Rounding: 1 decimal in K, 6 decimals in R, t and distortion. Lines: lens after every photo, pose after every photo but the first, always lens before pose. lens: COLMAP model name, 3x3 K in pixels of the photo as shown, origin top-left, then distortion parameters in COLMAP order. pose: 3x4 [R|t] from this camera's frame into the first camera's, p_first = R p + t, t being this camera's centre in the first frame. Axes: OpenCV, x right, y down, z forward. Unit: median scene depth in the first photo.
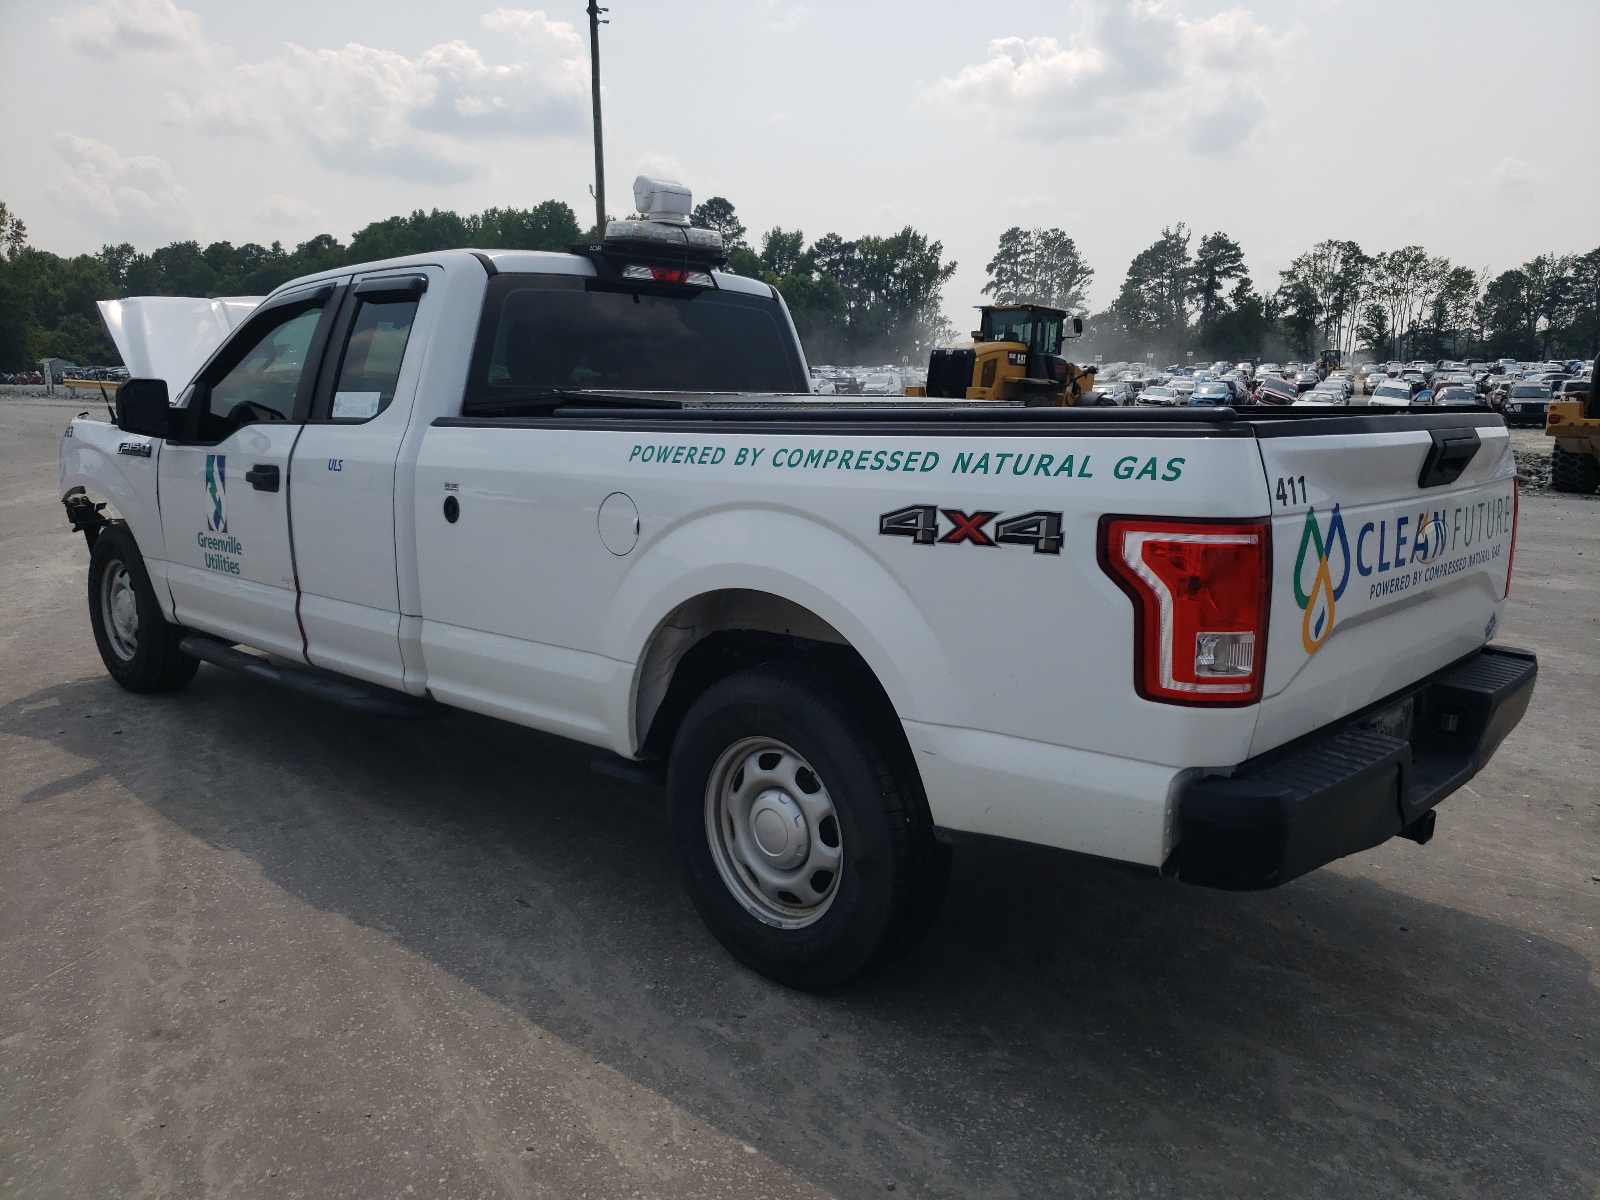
lens RADIAL K [[1202.1, 0, 802.0], [0, 1202.1, 609.8], [0, 0, 1]] dist [0.029443, -0.014988]
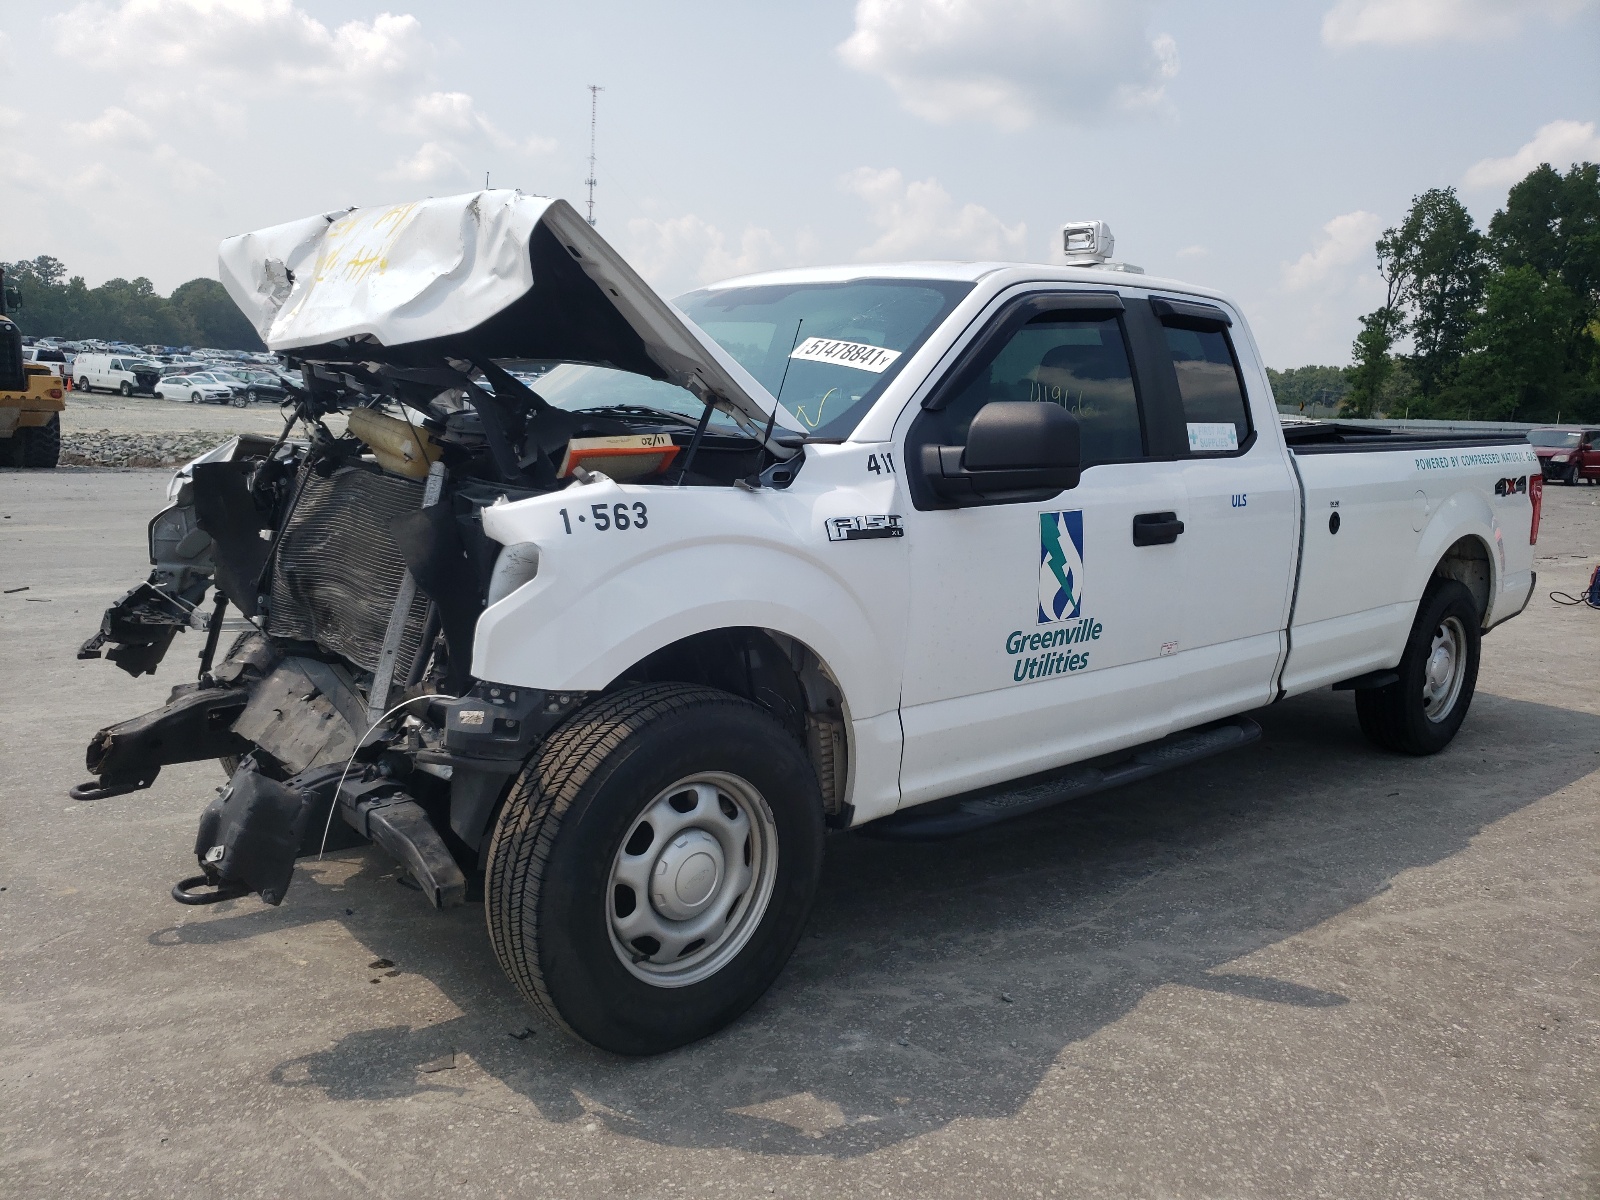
lens RADIAL K [[1202.1, 0, 791.6], [0, 1202.1, 592.8], [0, 0, 1]] dist [0.029443, -0.014988]
pose [[0.123884, -0.162096, 0.978968, -1.393488], [0.139035, 0.979671, 0.144618, -0.238574], [-0.982508, 0.118195, 0.143902, 1.233794]]
